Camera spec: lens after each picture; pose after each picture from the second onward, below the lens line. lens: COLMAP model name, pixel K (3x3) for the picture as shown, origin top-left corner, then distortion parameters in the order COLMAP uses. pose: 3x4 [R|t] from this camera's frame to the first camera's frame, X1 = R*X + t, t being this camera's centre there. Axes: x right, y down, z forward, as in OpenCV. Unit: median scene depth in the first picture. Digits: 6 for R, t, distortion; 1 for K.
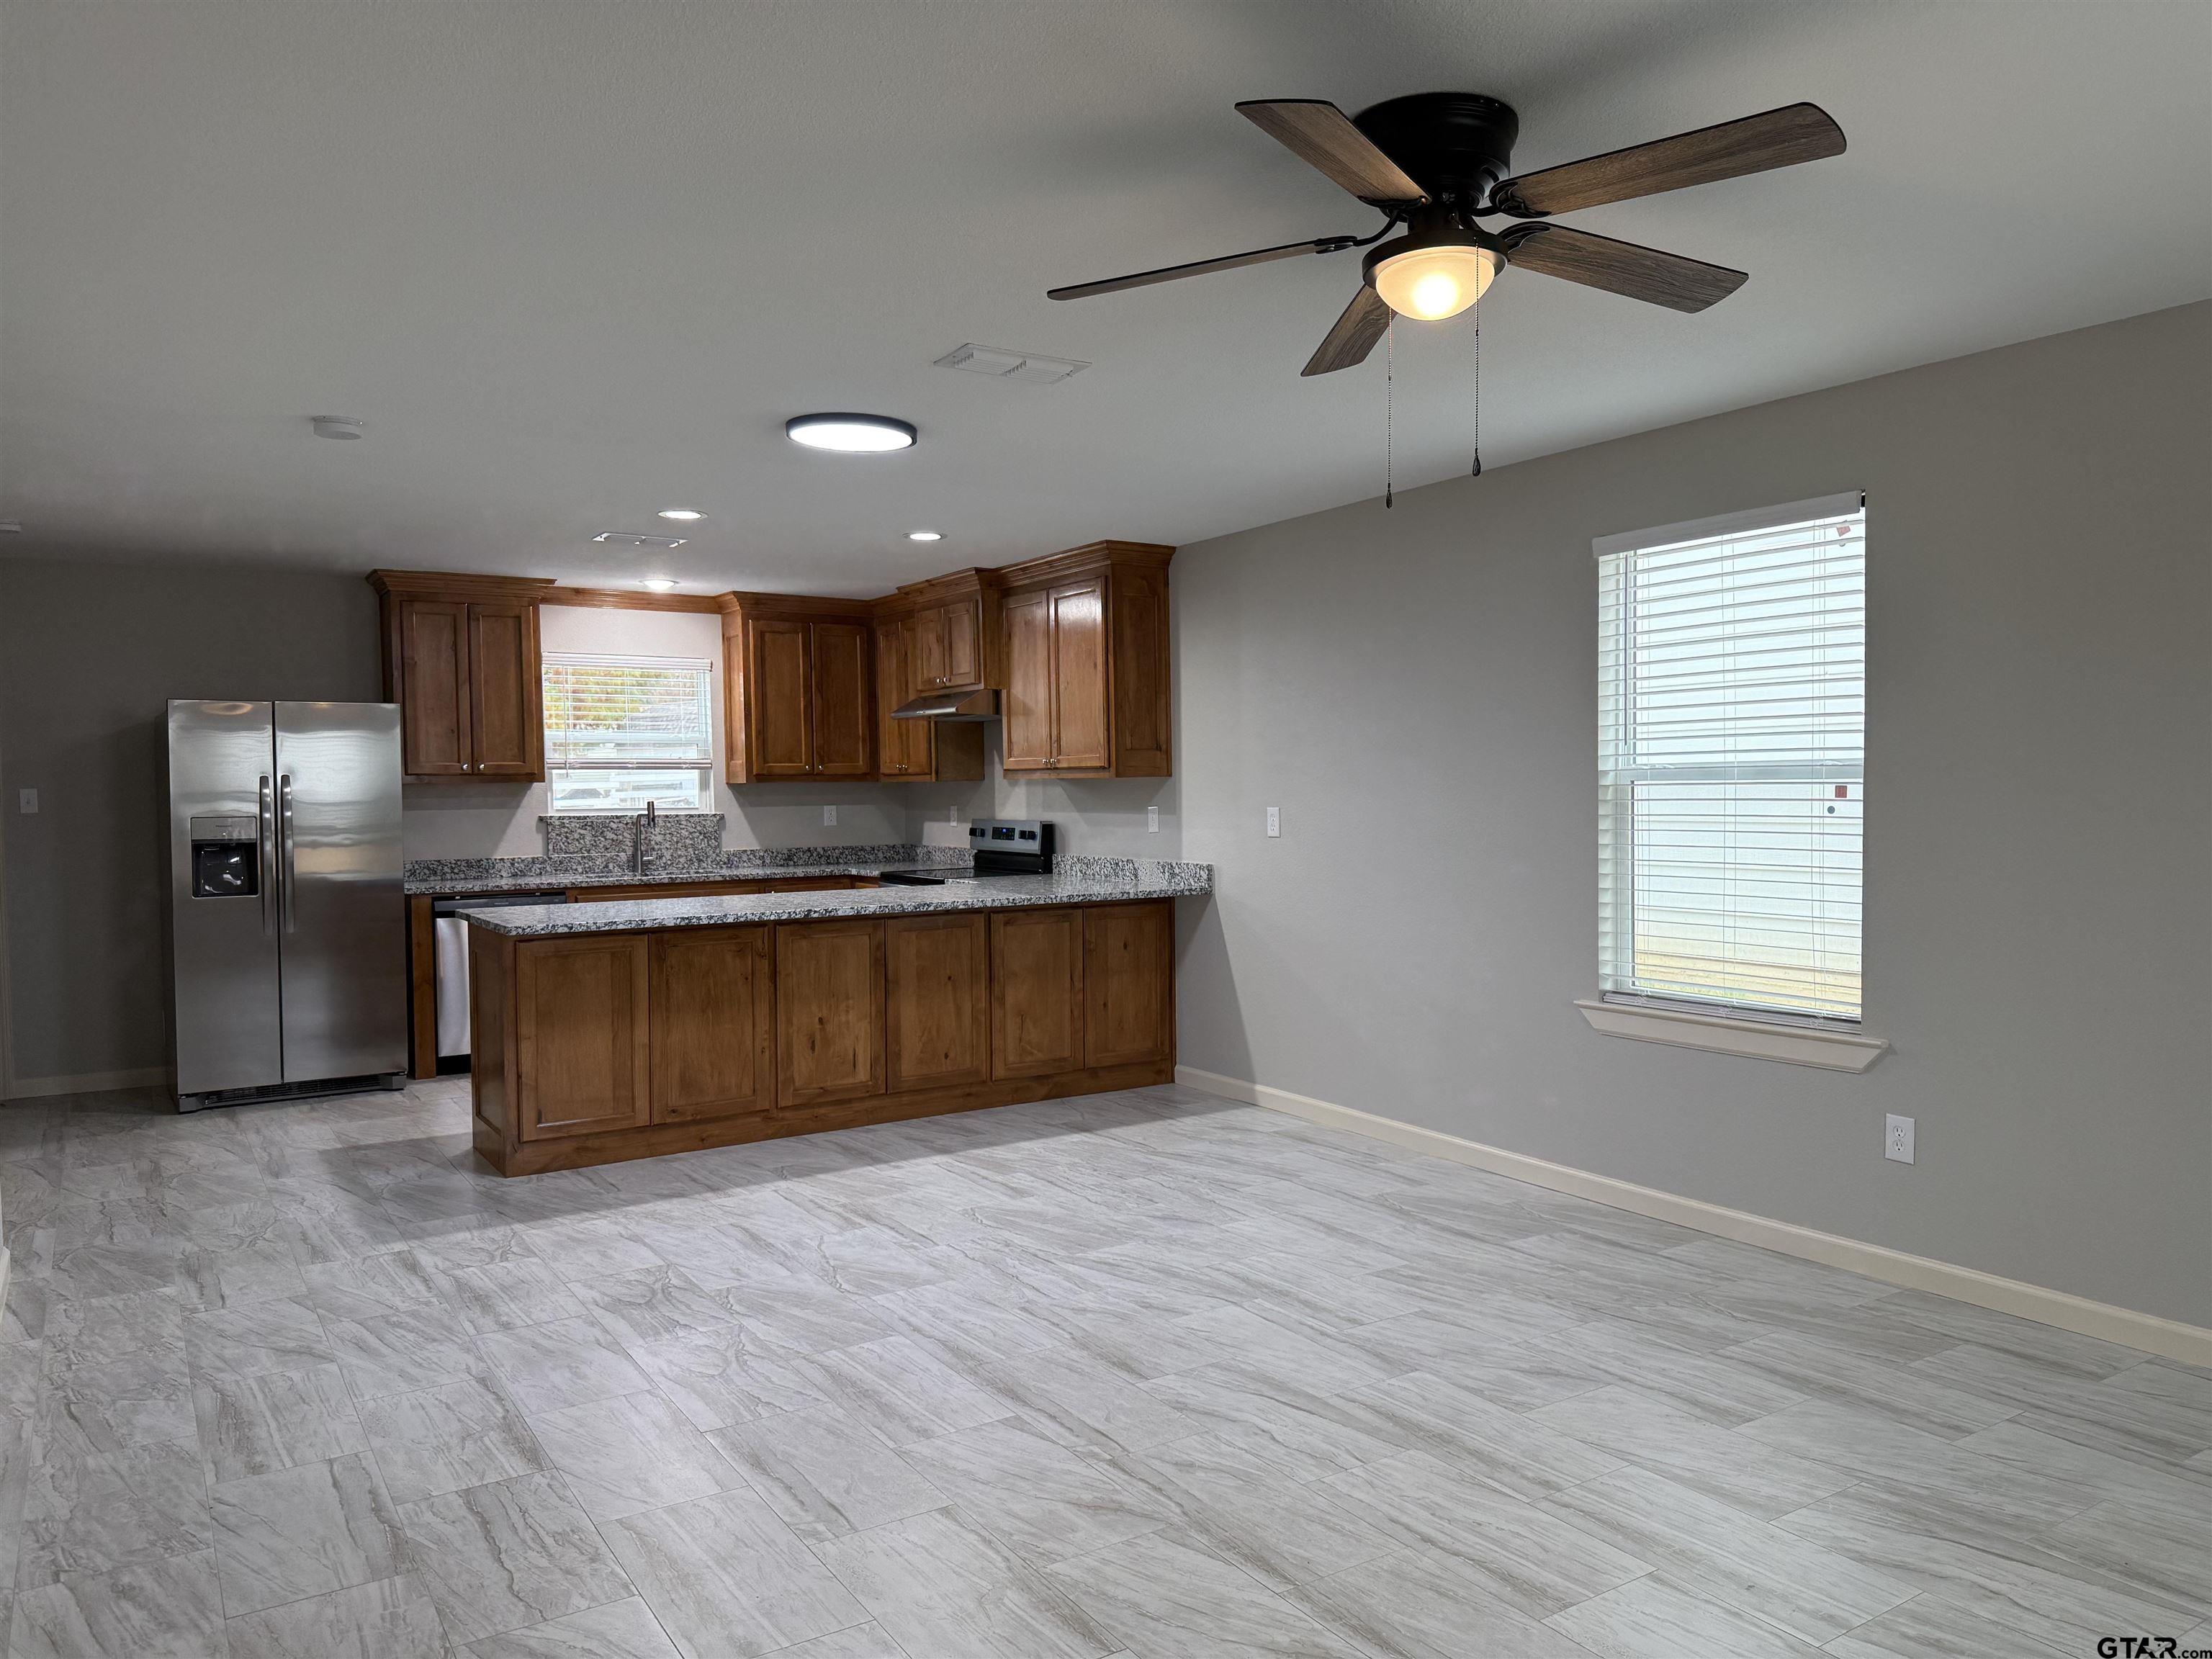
lens RADIAL K [[1575.7, 0, 1106.0], [0, 1575.7, 829.5], [0, 0, 1]] dist [0.124869, -0.142434]
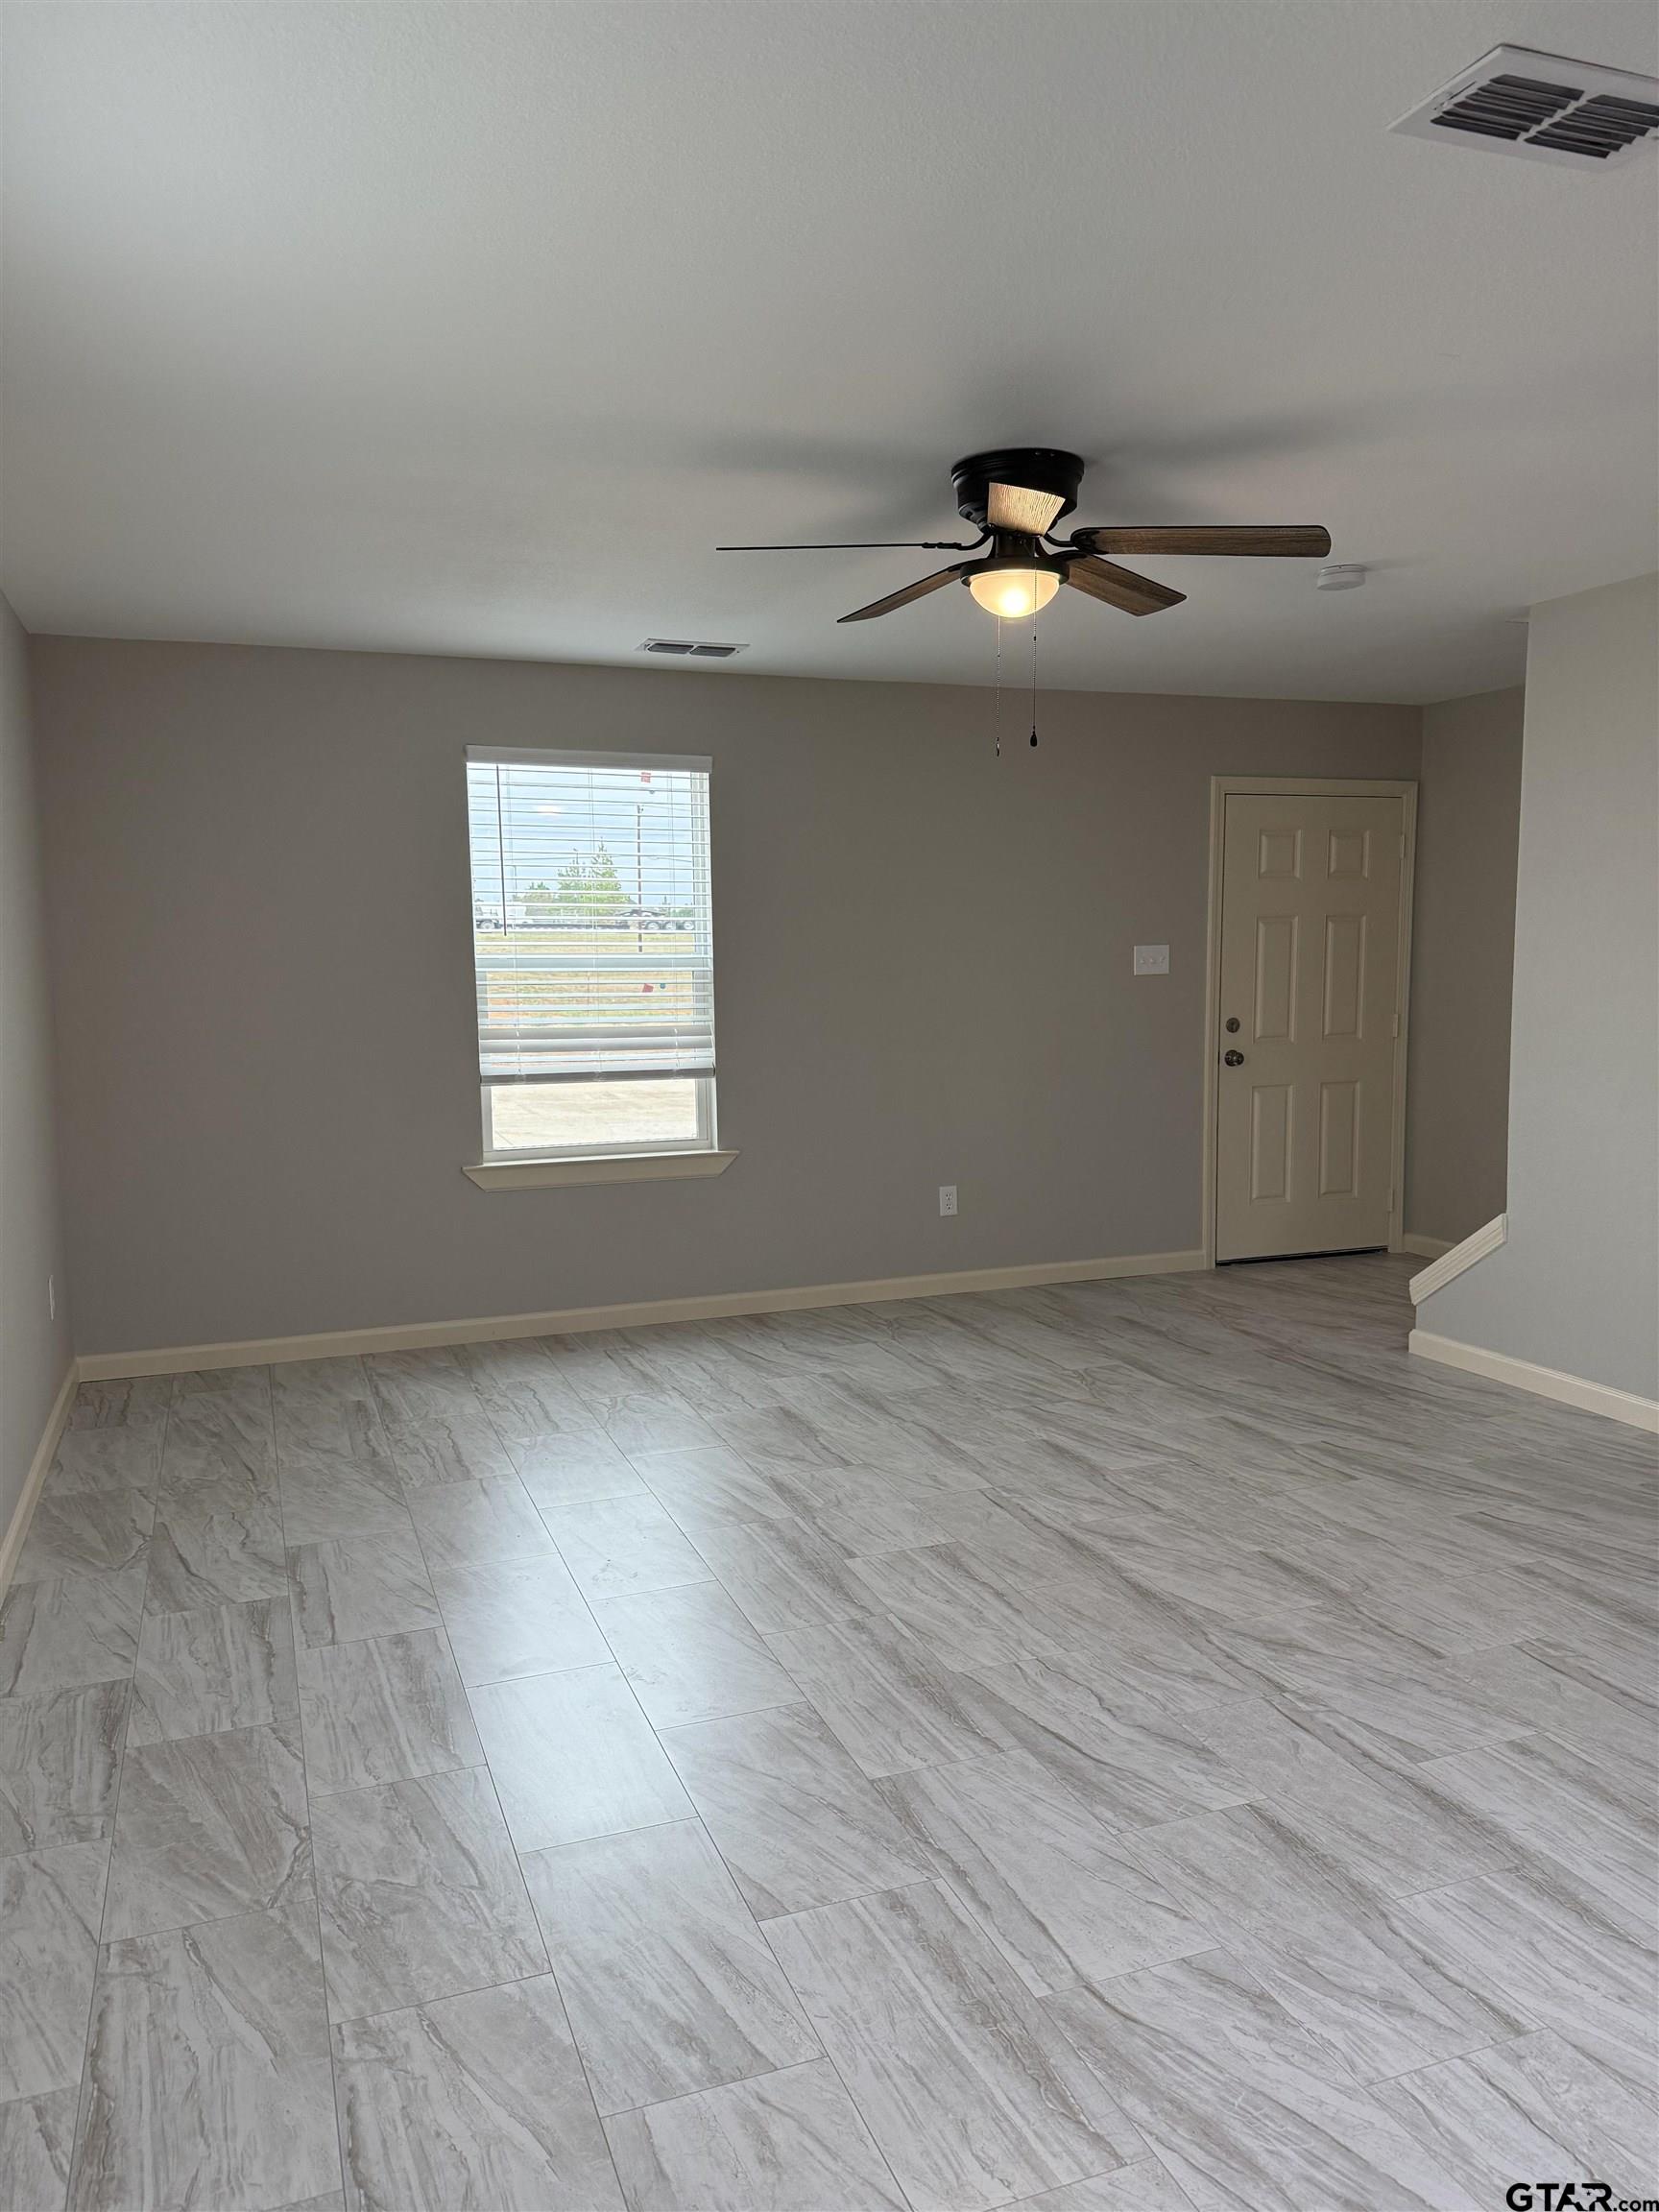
lens RADIAL K [[1575.7, 0, 840.6], [0, 1575.7, 1093.6], [0, 0, 1]] dist [0.124869, -0.142434]
pose [[-0.980726, -0.002407, 0.195376, 0.069910], [0.022792, 0.991688, 0.126629, -0.075844], [-0.194056, 0.128641, -0.972519, 1.807481]]
